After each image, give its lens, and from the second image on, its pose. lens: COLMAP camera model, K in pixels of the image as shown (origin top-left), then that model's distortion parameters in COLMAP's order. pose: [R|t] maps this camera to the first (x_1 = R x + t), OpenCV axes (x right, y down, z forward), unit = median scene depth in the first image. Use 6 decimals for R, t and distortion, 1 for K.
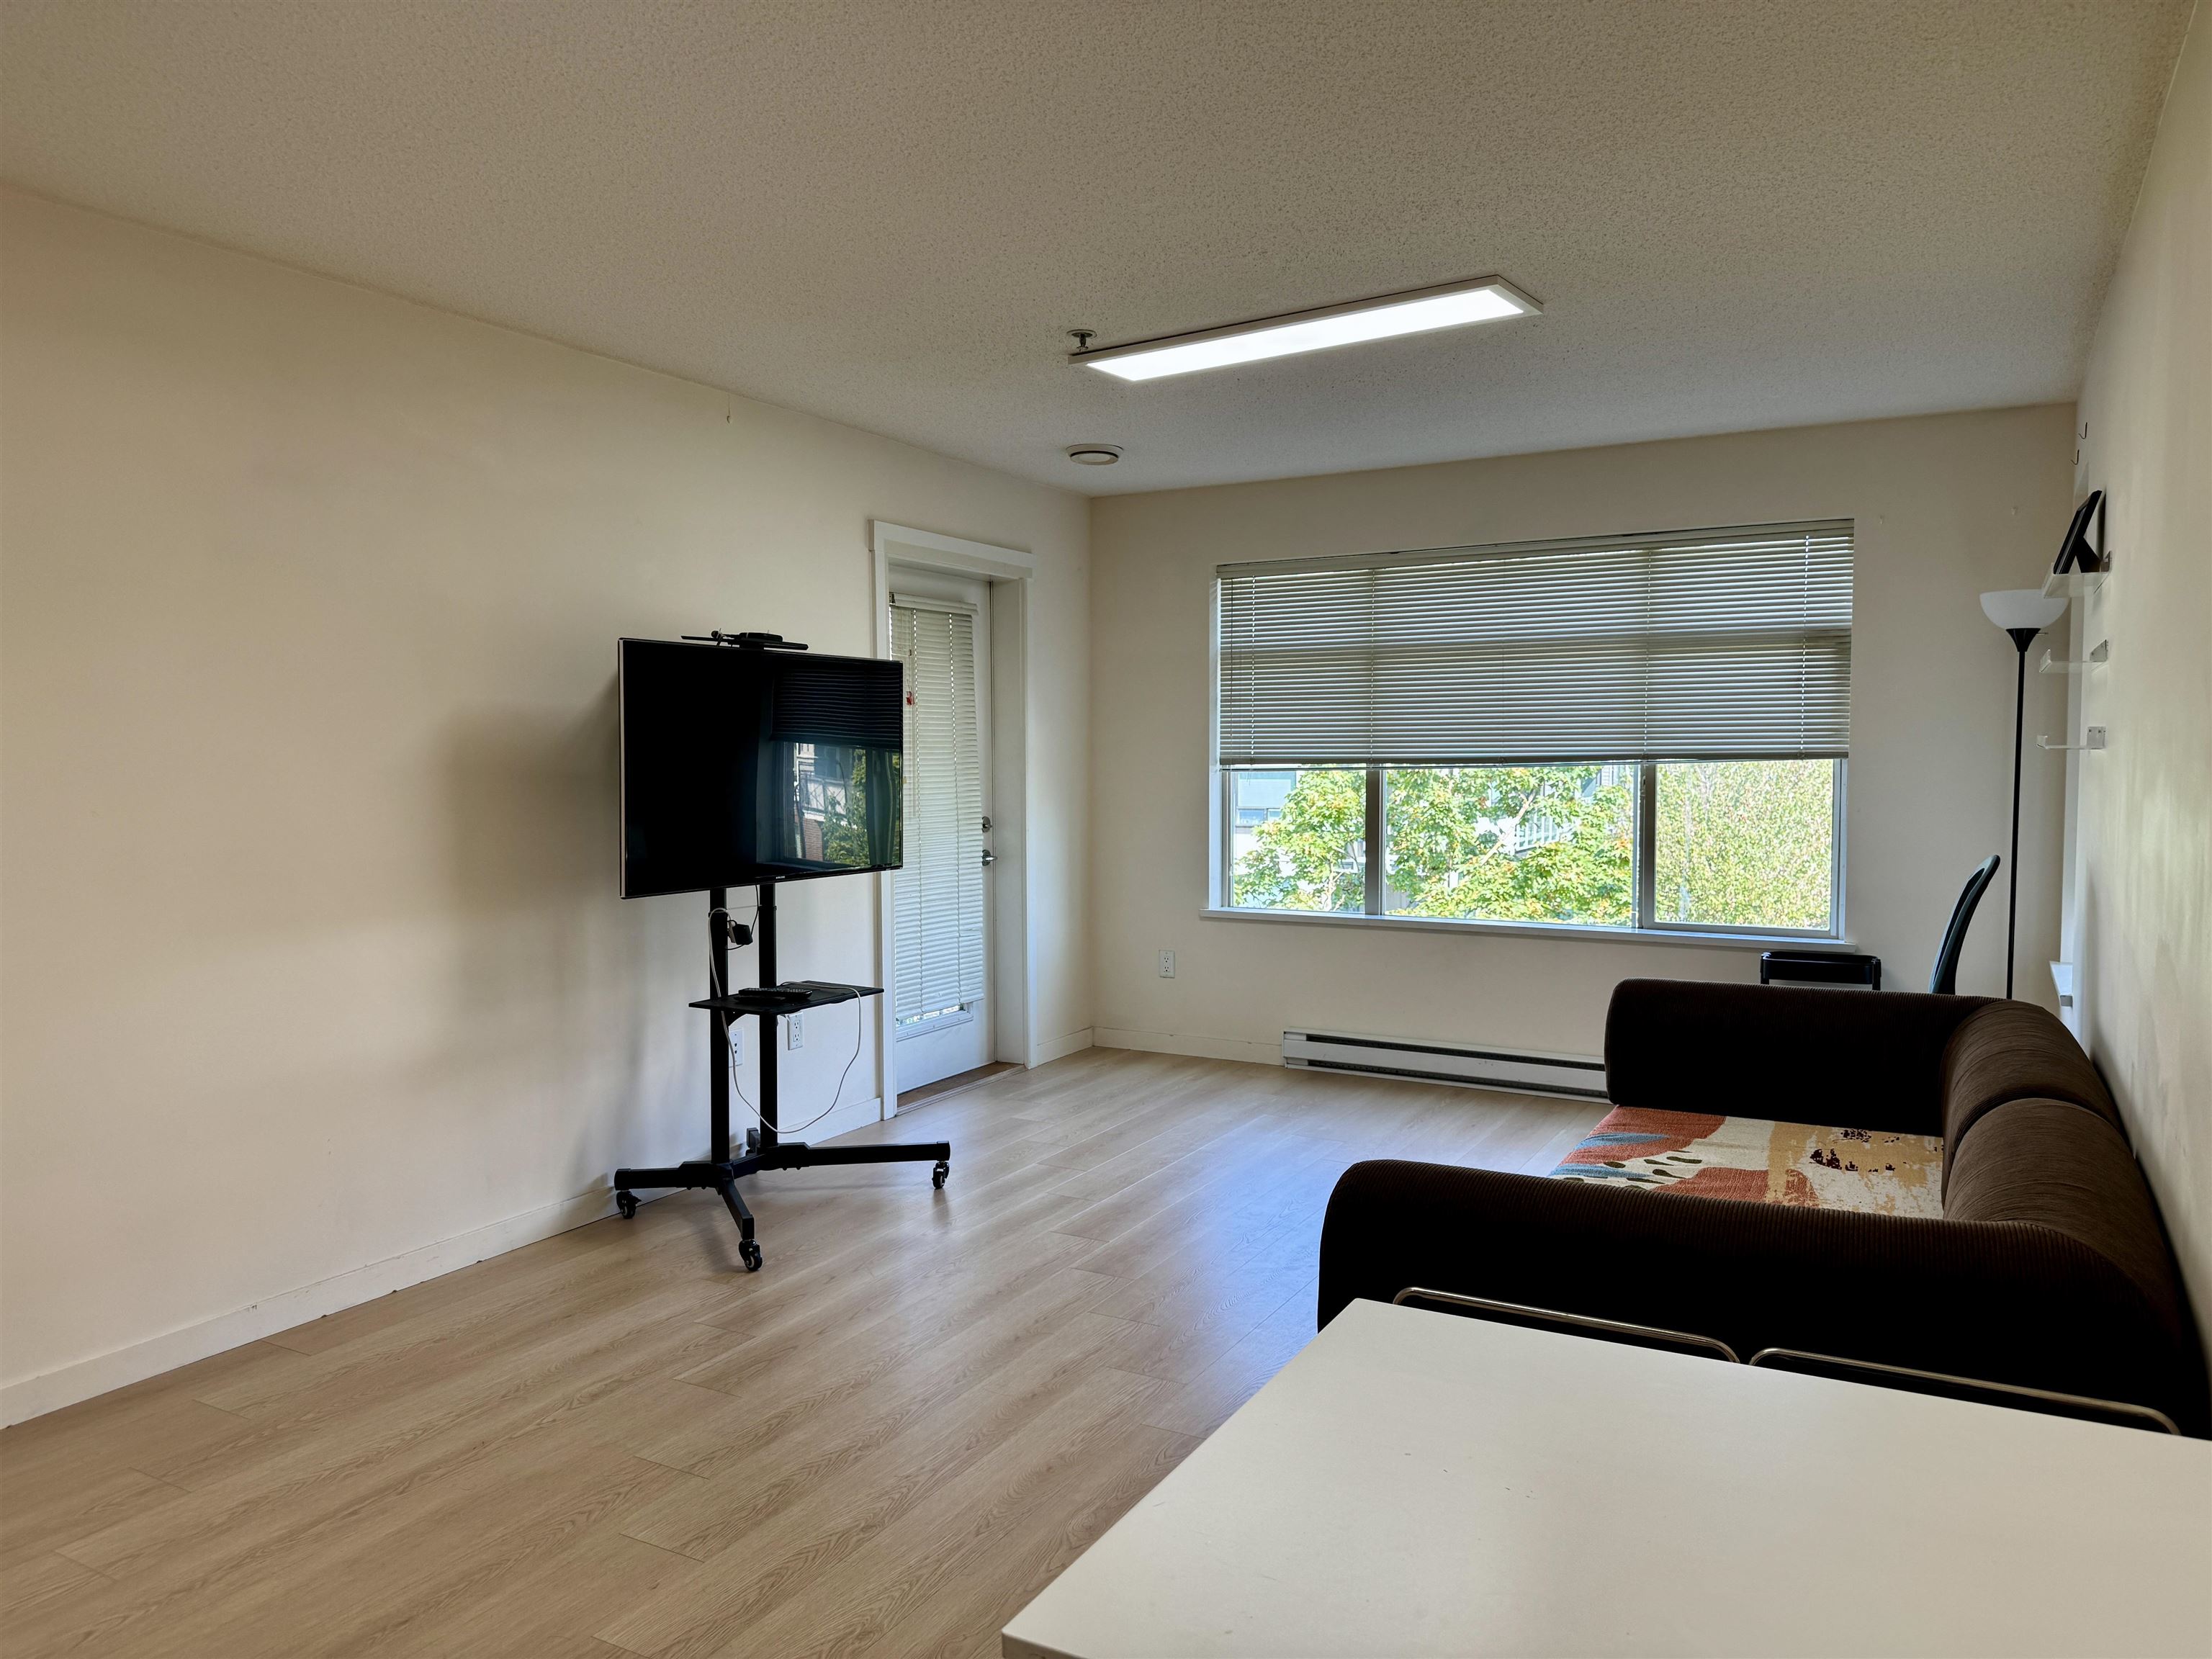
lens RADIAL K [[1543.5, 0, 1102.7], [0, 1543.5, 839.9], [0, 0, 1]] dist [0.122818, -0.175035]
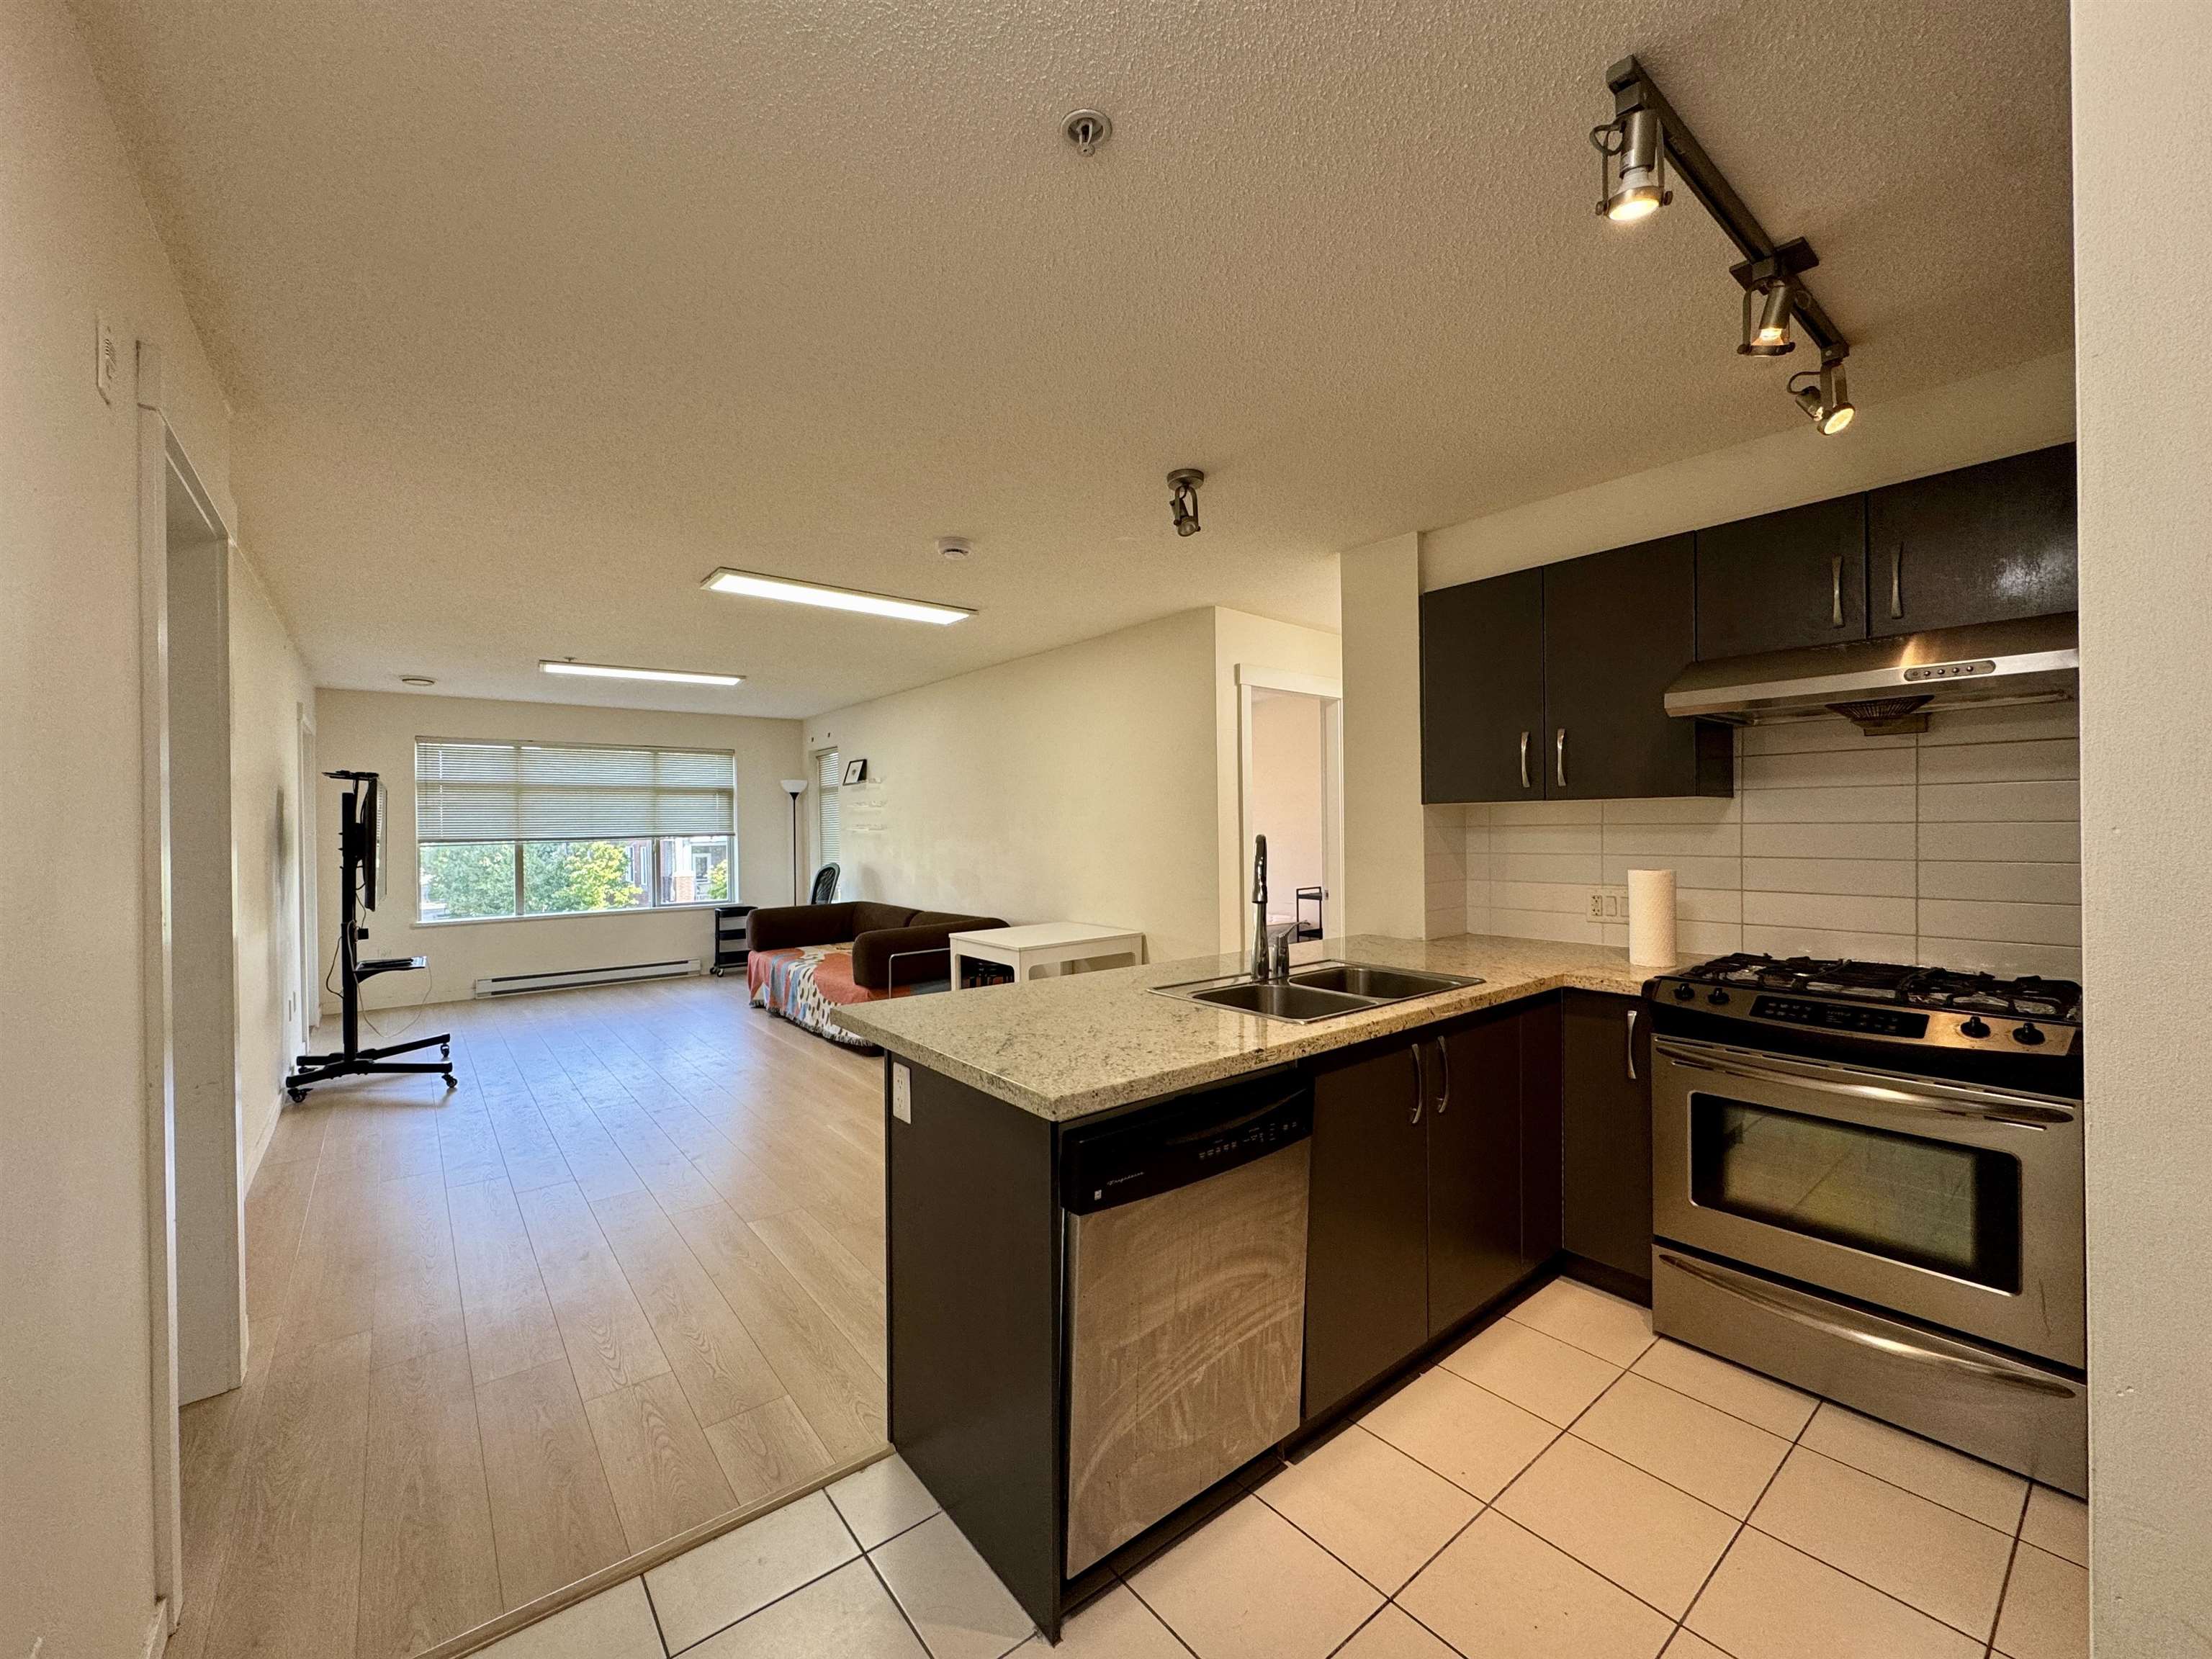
lens RADIAL K [[886.7, 0, 1102.6], [0, 886.7, 838.2], [0, 0, 1]] dist [-0.000213, -0.000089]
pose [[0.378468, -0.011762, 0.925540, -0.695611], [0.066410, 0.997687, -0.014477, 0.016944], [-0.923229, 0.066944, 0.378374, -0.174920]]
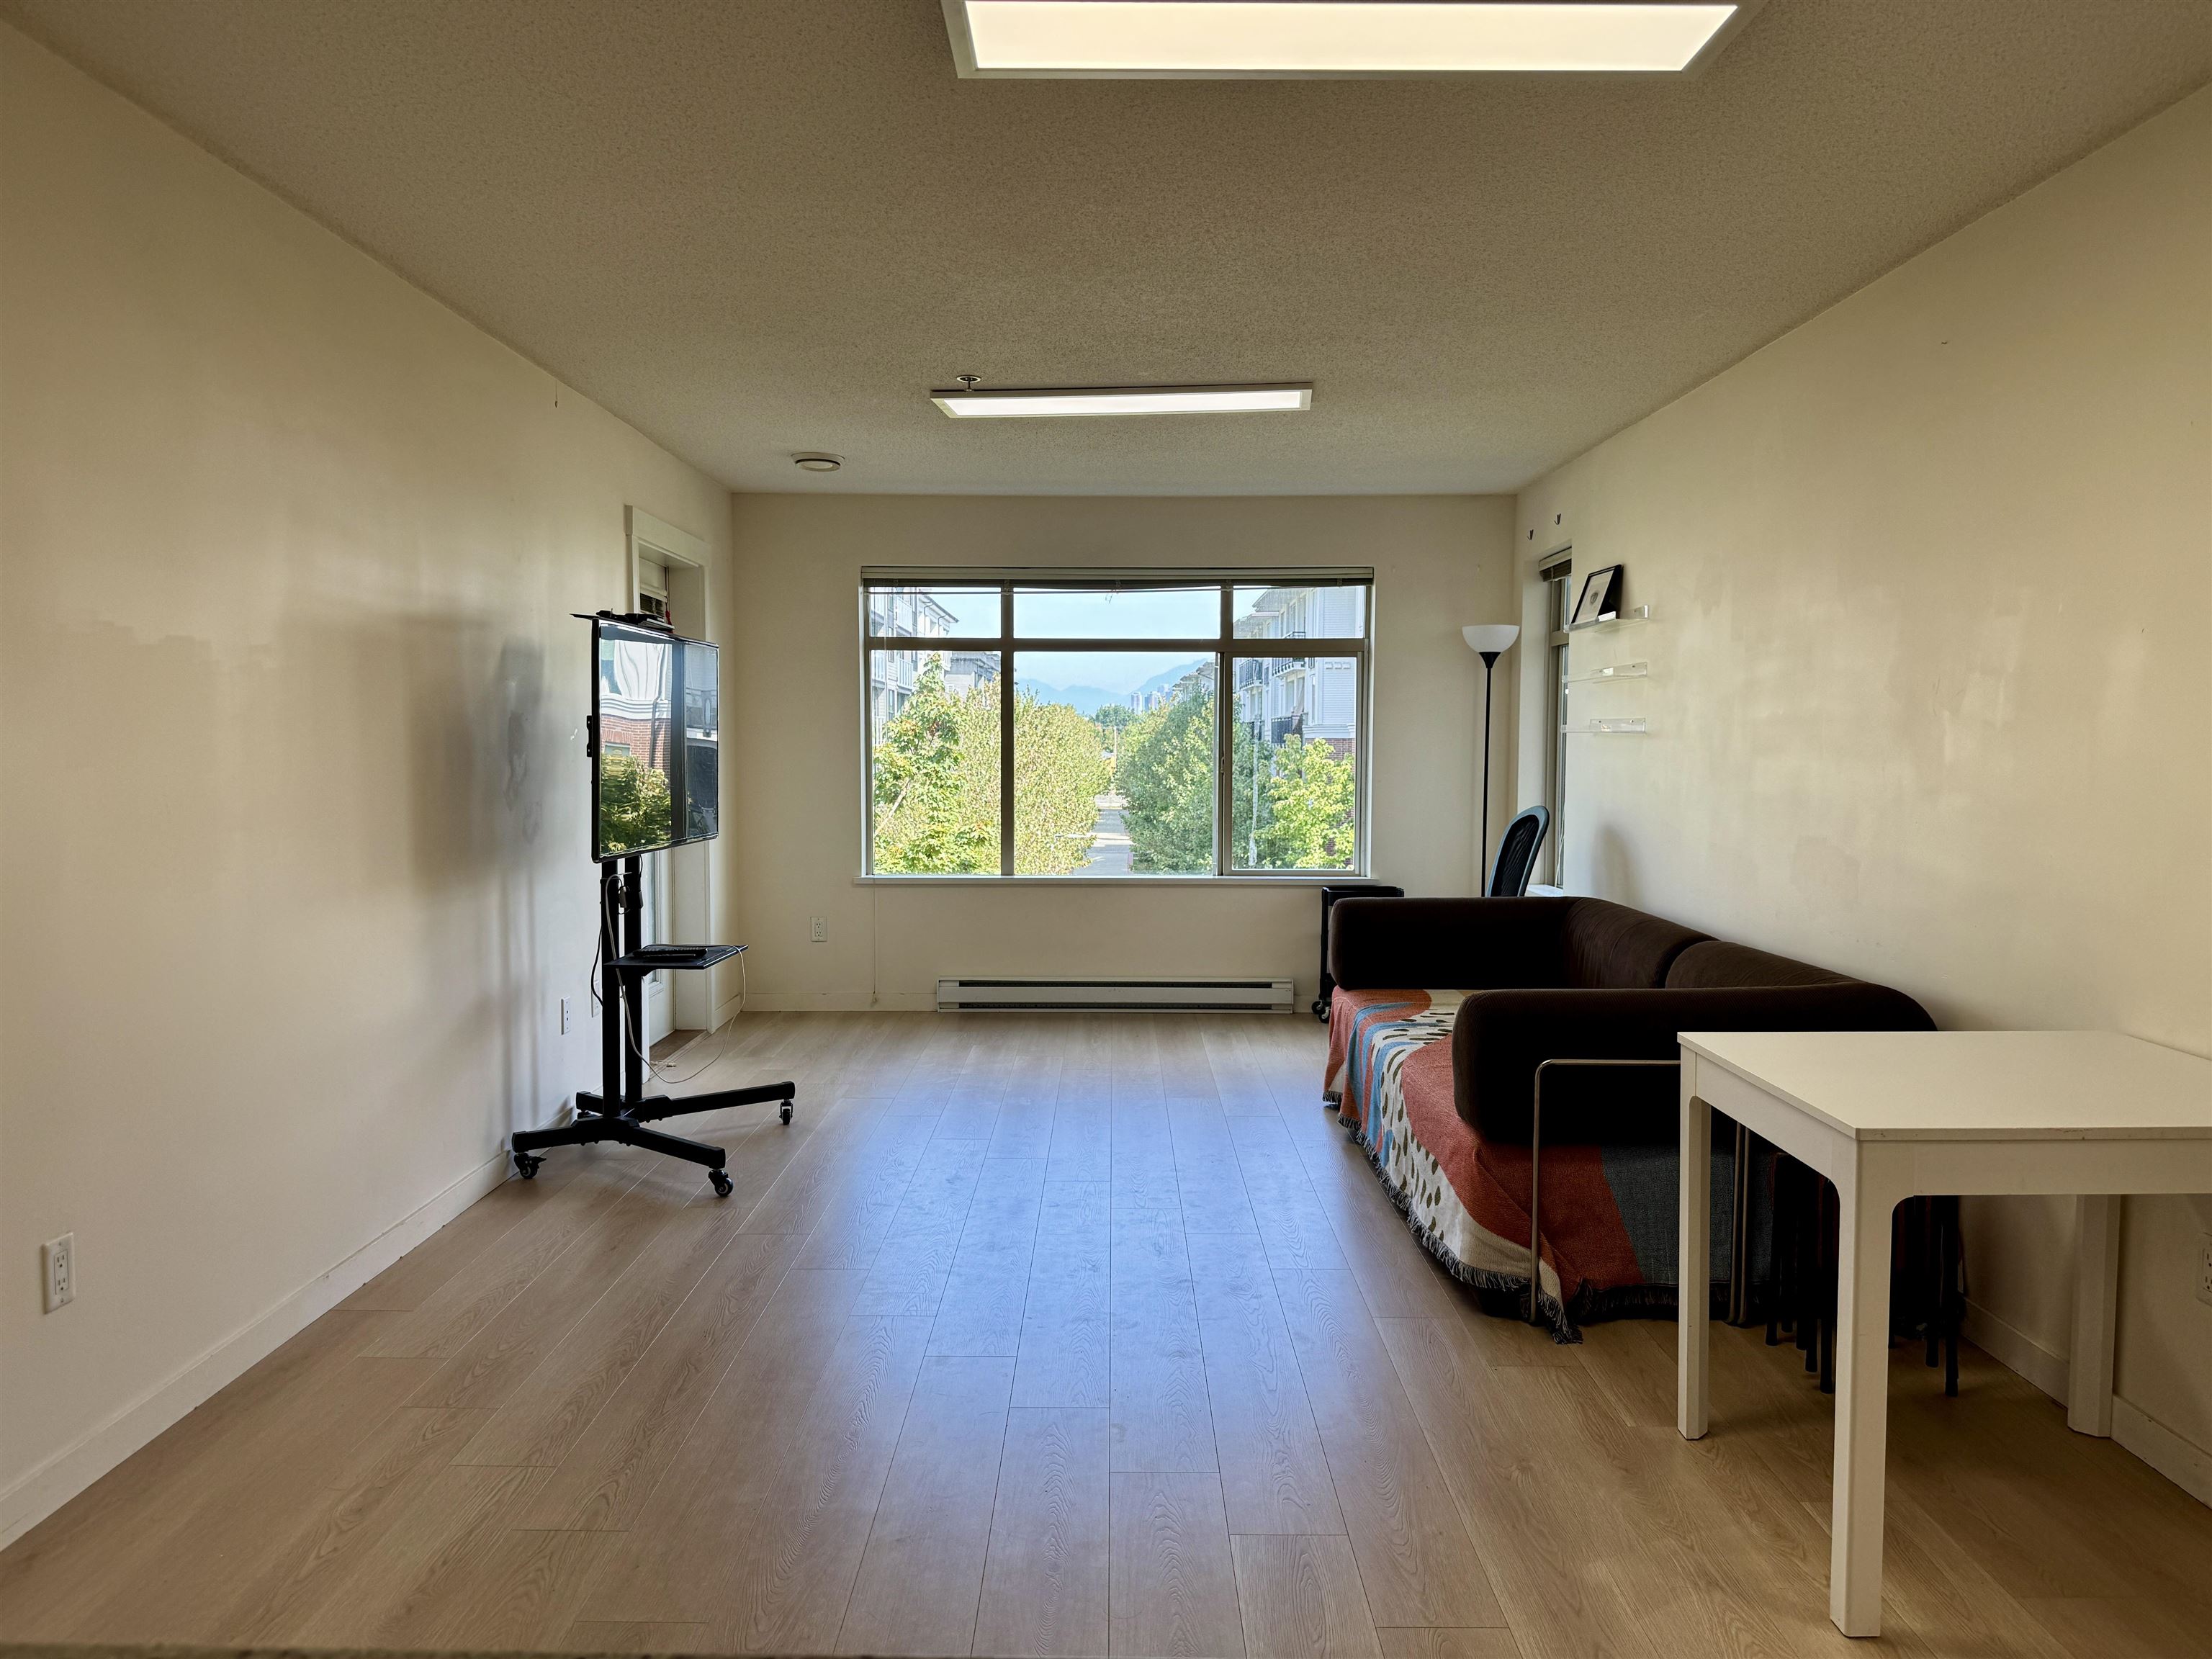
lens RADIAL K [[1543.5, 0, 1102.7], [0, 1543.5, 839.9], [0, 0, 1]] dist [0.122818, -0.175035]
pose [[0.876594, -0.024428, 0.480610, -0.366969], [0.023301, 0.999694, 0.008312, 0.015486], [-0.480666, 0.003912, 0.876895, -0.066731]]
